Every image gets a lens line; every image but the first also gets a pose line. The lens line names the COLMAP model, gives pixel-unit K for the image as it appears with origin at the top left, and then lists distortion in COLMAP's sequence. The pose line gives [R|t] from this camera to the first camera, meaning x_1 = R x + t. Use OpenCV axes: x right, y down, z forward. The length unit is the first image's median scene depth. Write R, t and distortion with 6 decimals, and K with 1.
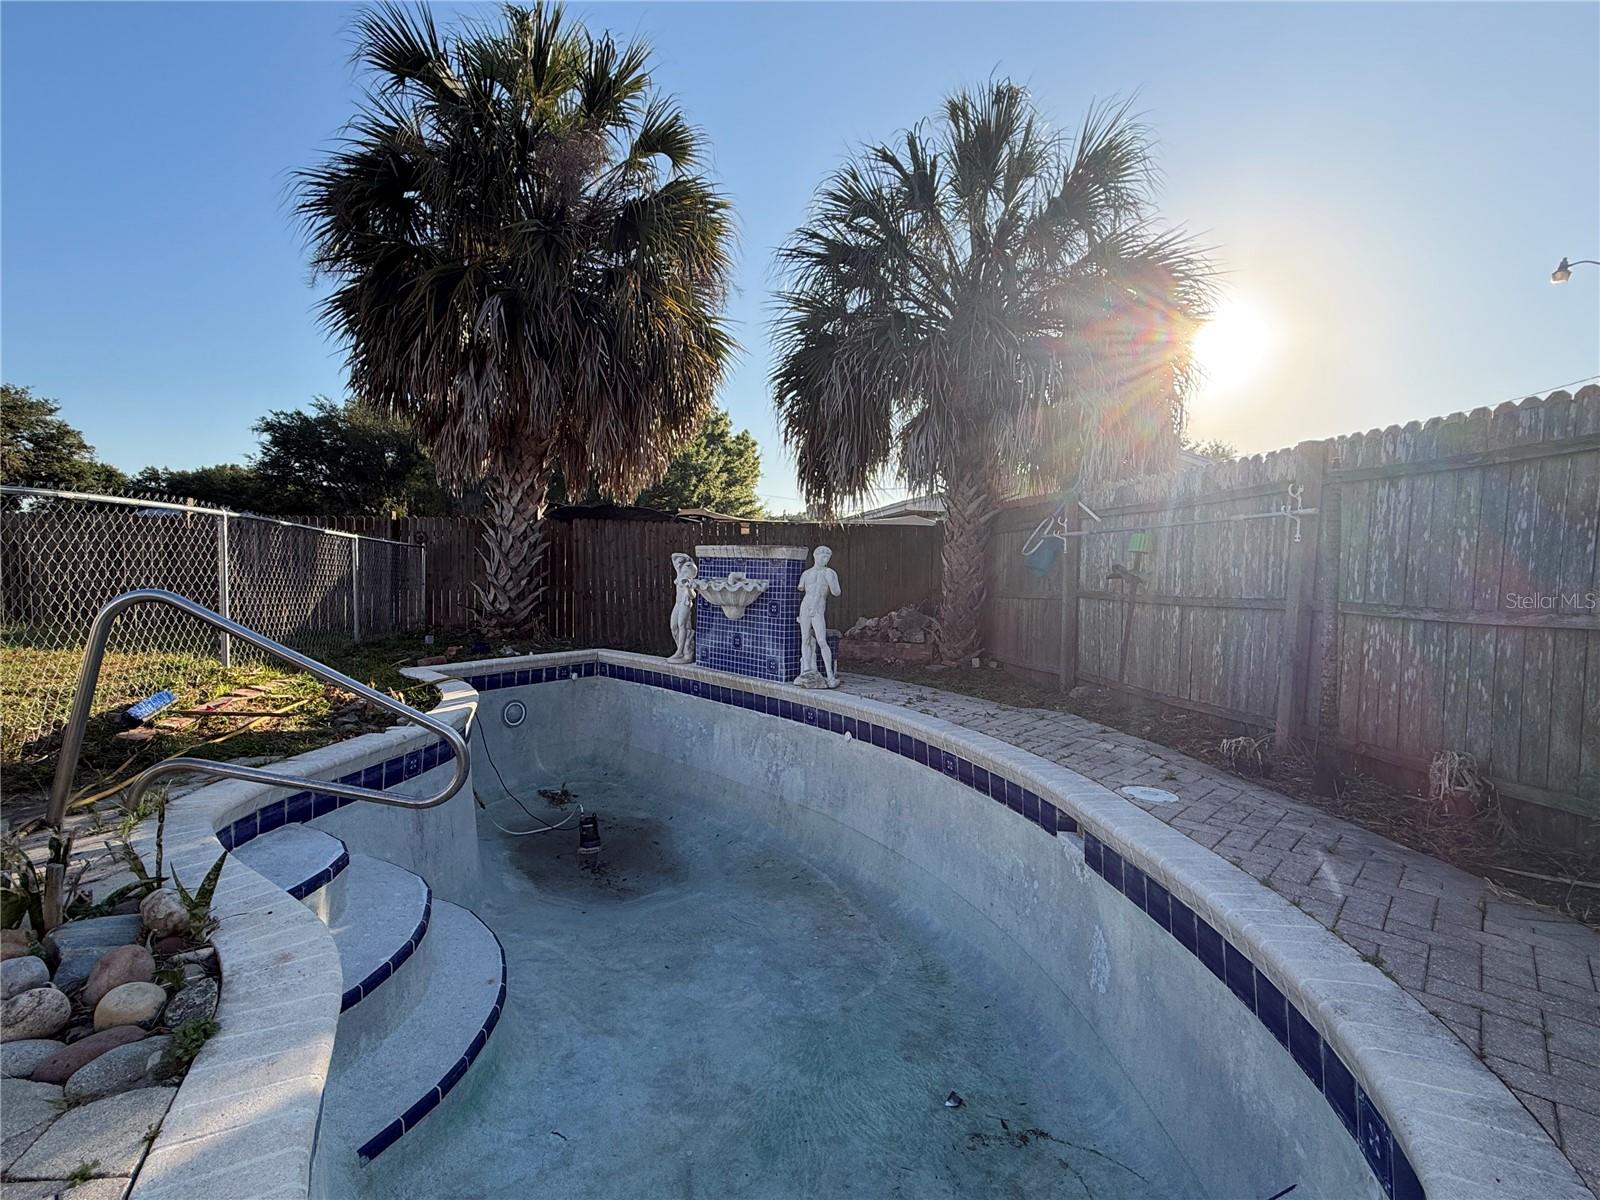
lens RADIAL K [[743.8, 0, 800.0], [0, 743.8, 600.0], [0, 0, 1]] dist [0.000383, 0.000789]
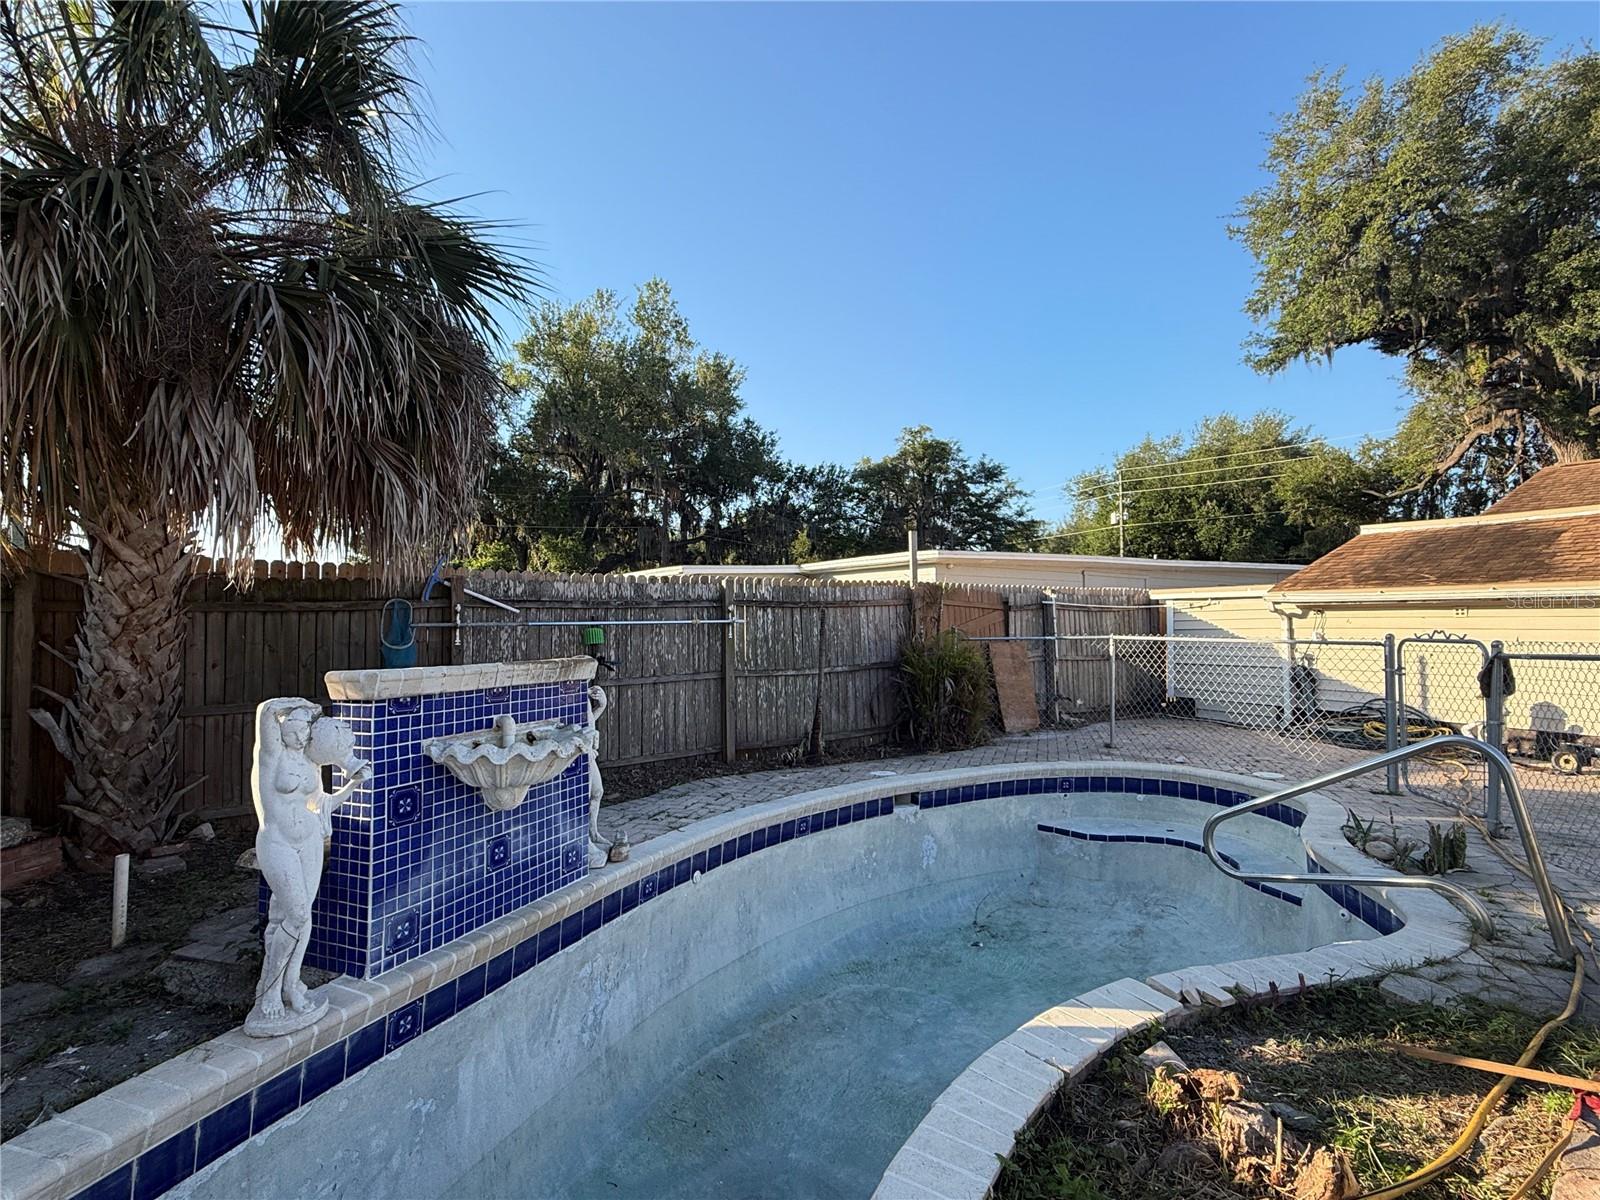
lens RADIAL K [[743.8, 0, 800.0], [0, 743.8, 600.0], [0, 0, 1]] dist [0.000383, 0.000789]
pose [[-0.417068, 0.006135, 0.908855, -0.598318], [0.031913, 0.999459, 0.007898, -0.107802], [-0.908315, 0.032298, -0.417038, 0.969323]]
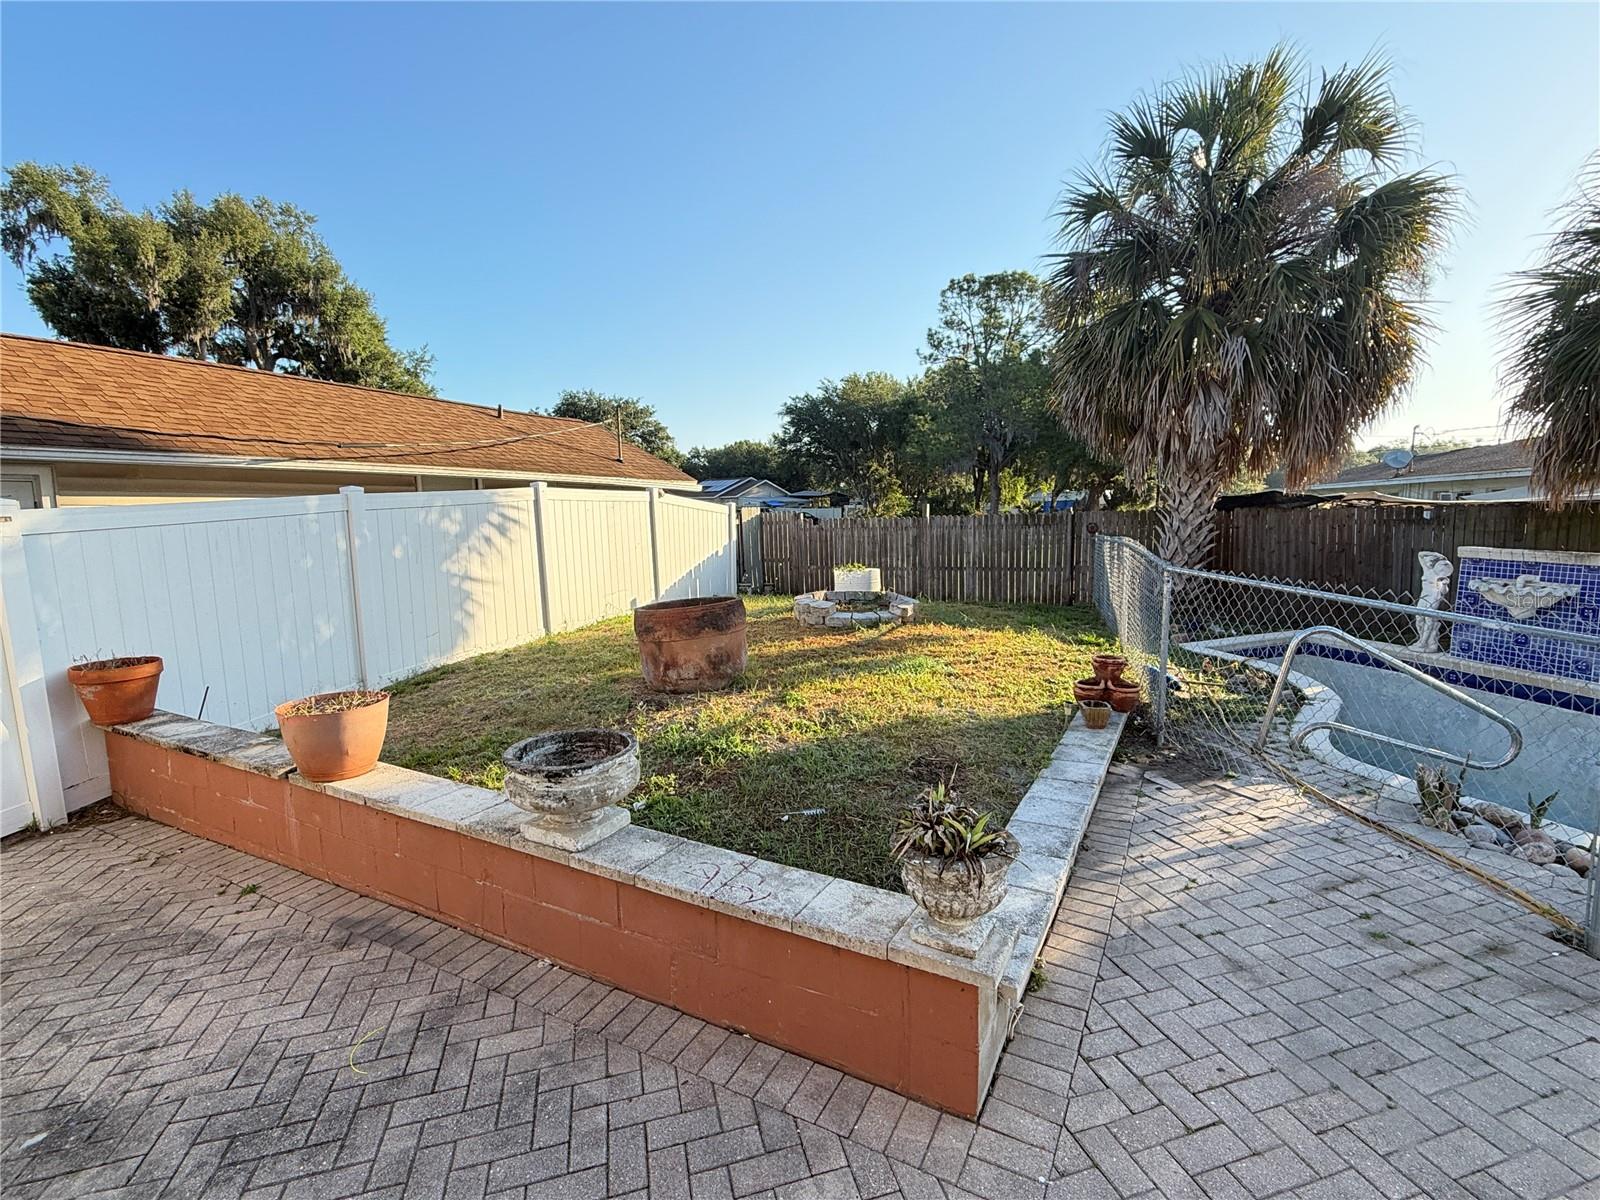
lens RADIAL K [[743.8, 0, 800.0], [0, 743.8, 600.0], [0, 0, 1]] dist [0.000383, 0.000789]
pose [[0.853562, 0.031906, -0.520014, -0.395939], [0.007260, 0.997298, 0.073107, -0.082774], [0.520941, -0.066177, 0.851024, -0.434970]]
